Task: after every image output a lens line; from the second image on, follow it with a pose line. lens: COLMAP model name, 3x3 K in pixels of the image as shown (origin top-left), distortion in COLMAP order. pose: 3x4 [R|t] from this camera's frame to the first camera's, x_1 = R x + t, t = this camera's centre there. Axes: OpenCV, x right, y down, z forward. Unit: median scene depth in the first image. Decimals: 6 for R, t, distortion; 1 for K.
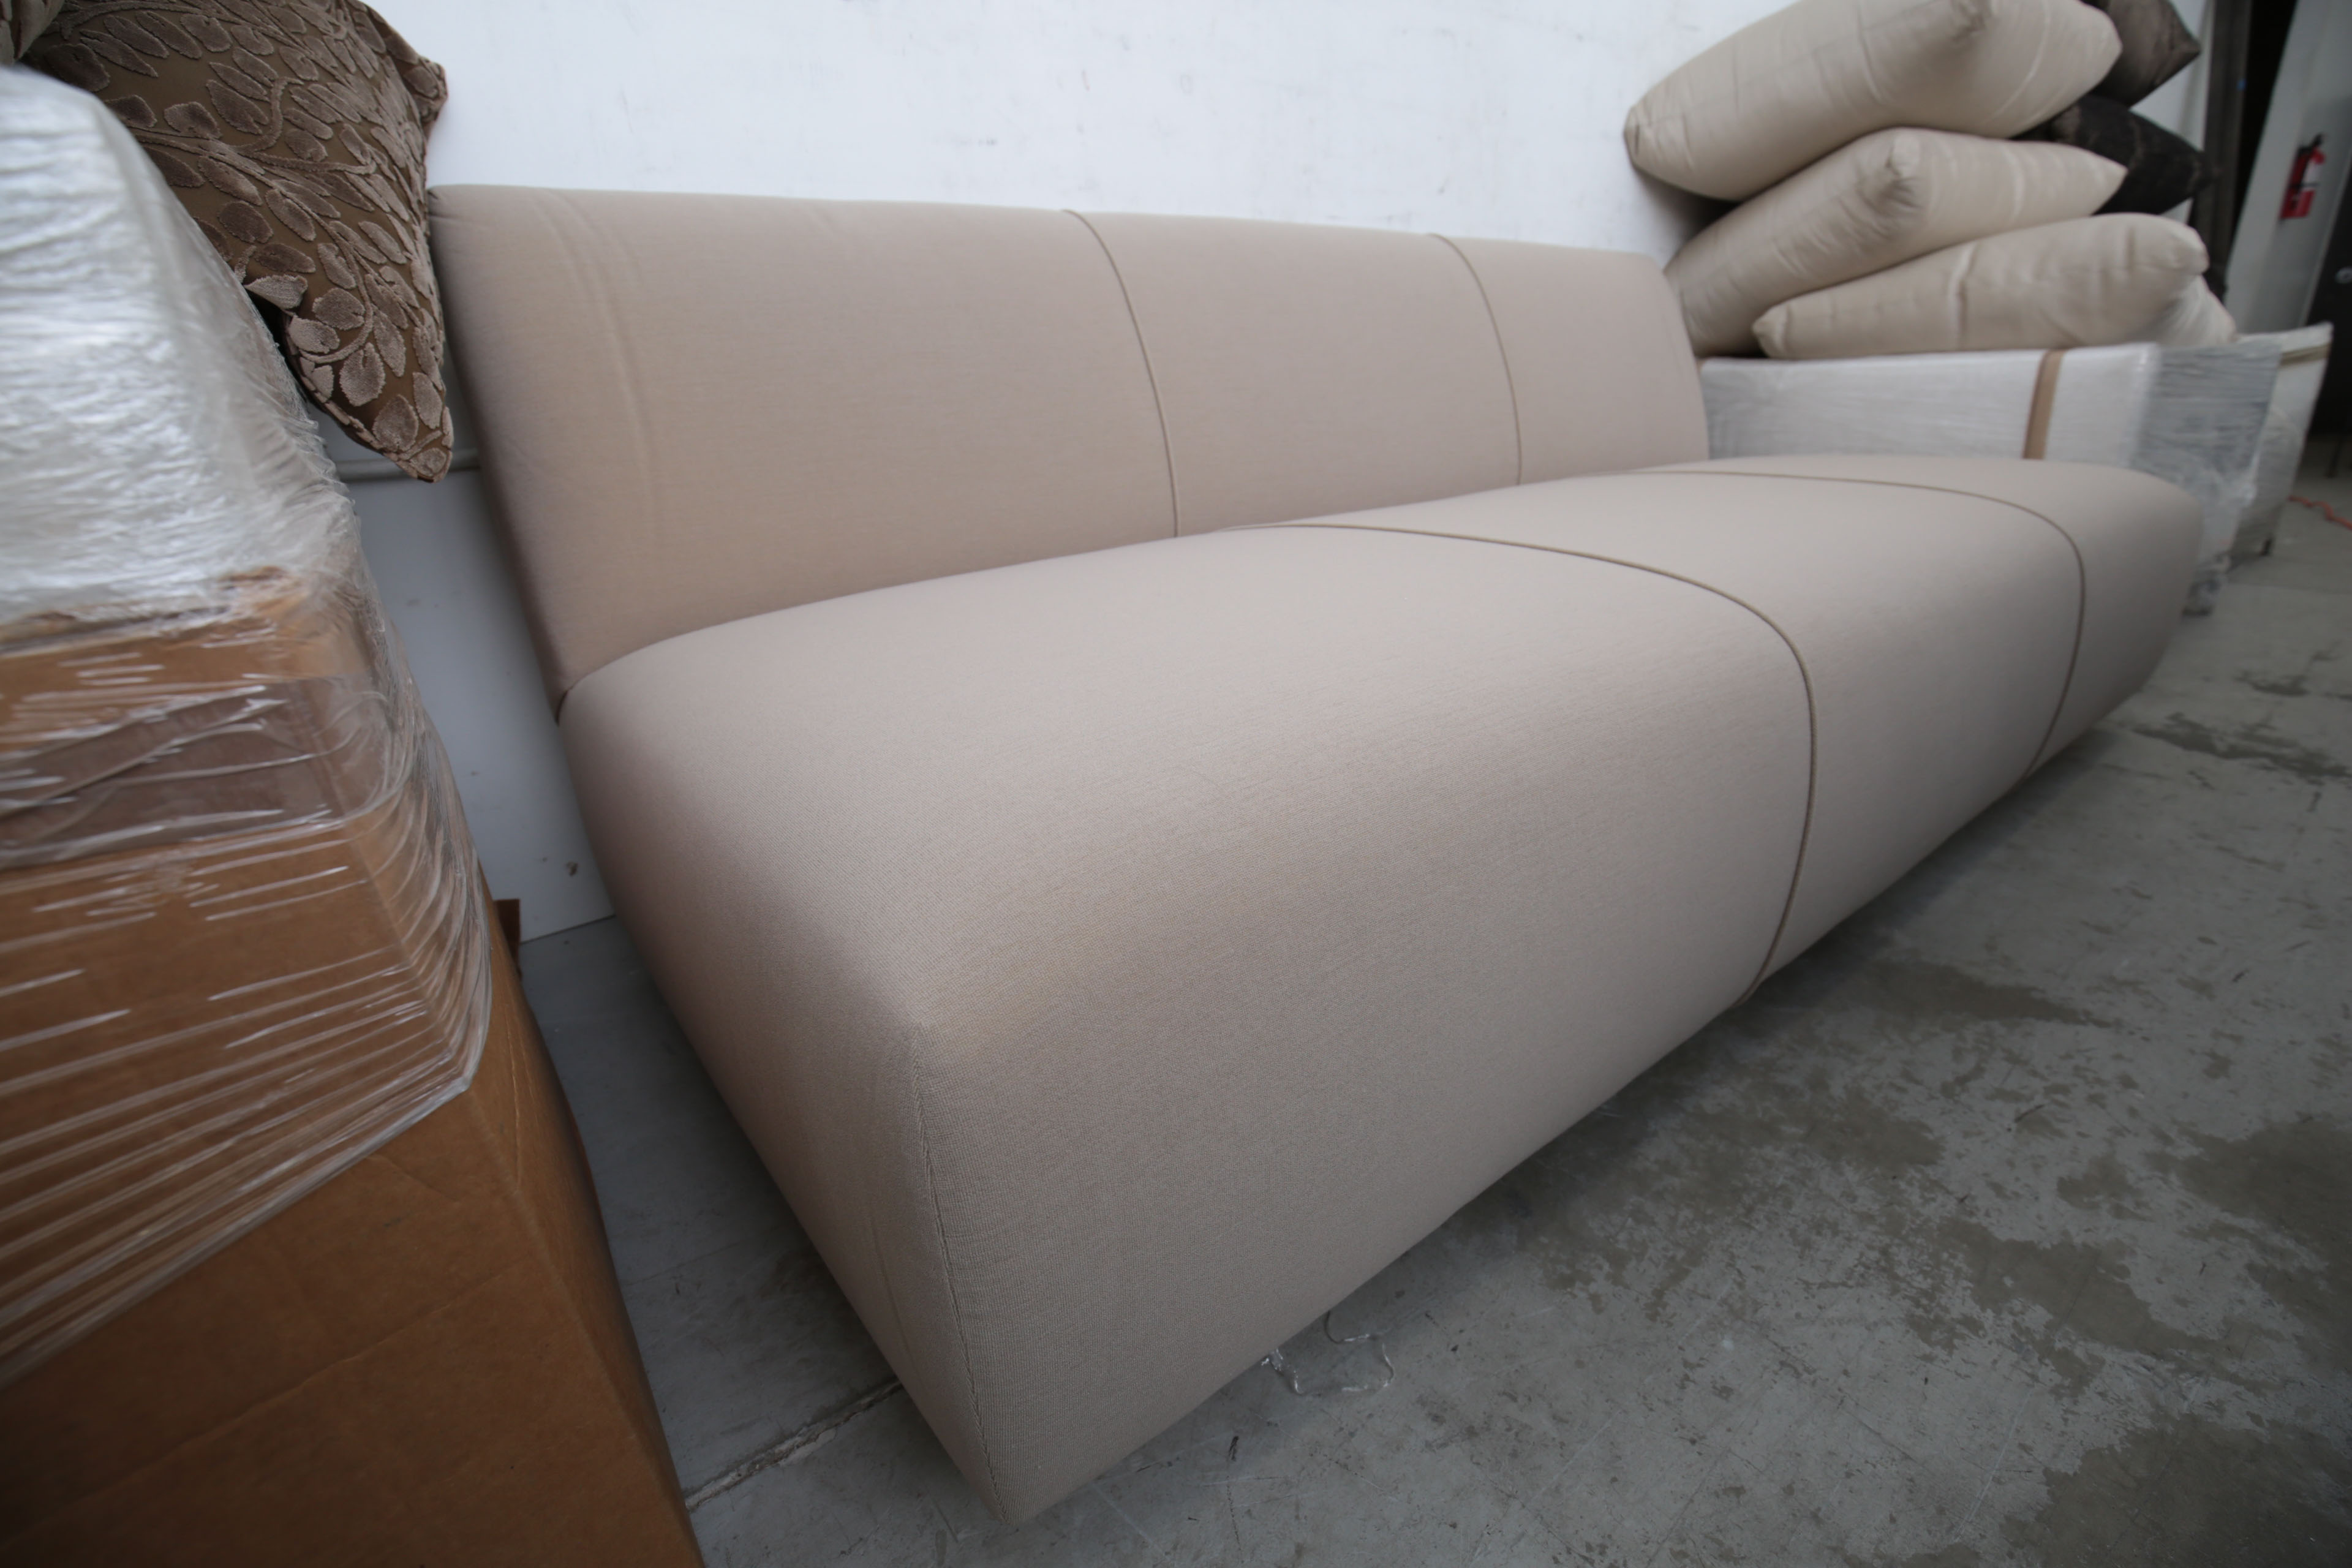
lens RADIAL K [[1080.2, 0, 1184.2], [0, 1080.2, 795.6], [0, 0, 1]] dist [-0.023185, 0.002349]
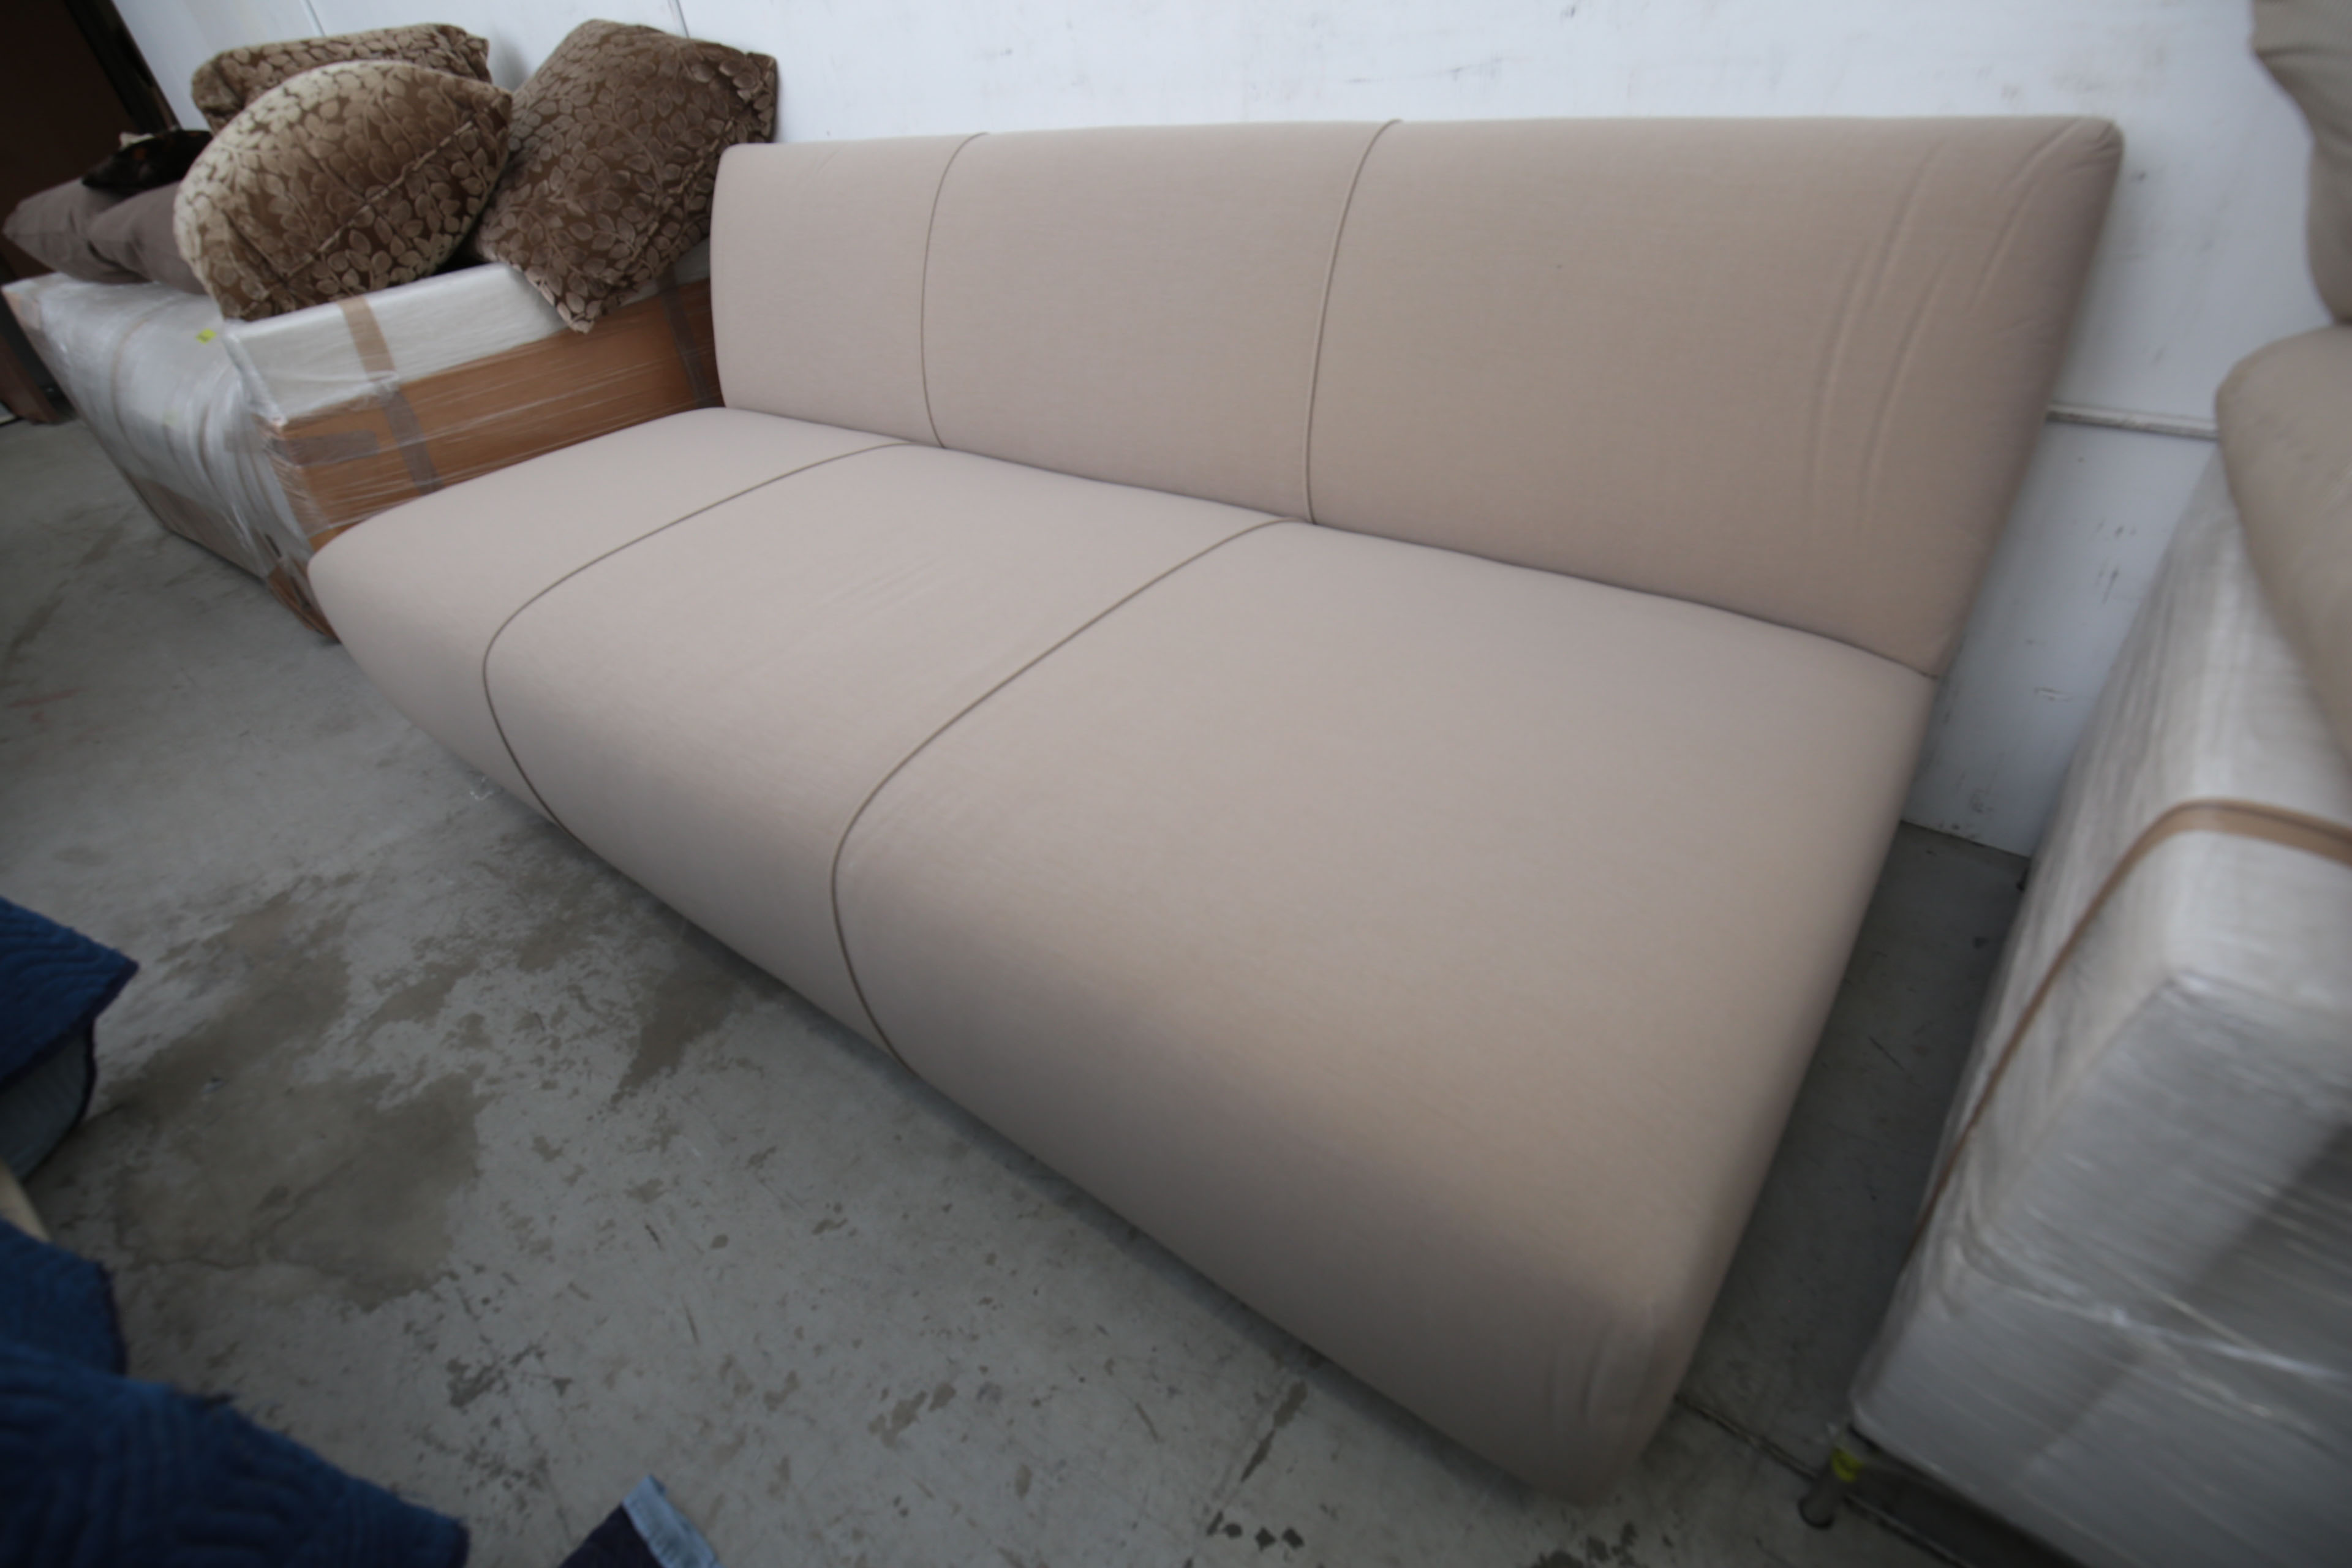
lens RADIAL K [[1080.2, 0, 1177.7], [0, 1080.2, 767.5], [0, 0, 1]] dist [-0.023185, 0.002349]
pose [[0.235179, 0.594279, -0.769105, 2.102758], [-0.250999, 0.801593, 0.542631, -1.125347], [0.938984, 0.065429, 0.337681, 1.402753]]
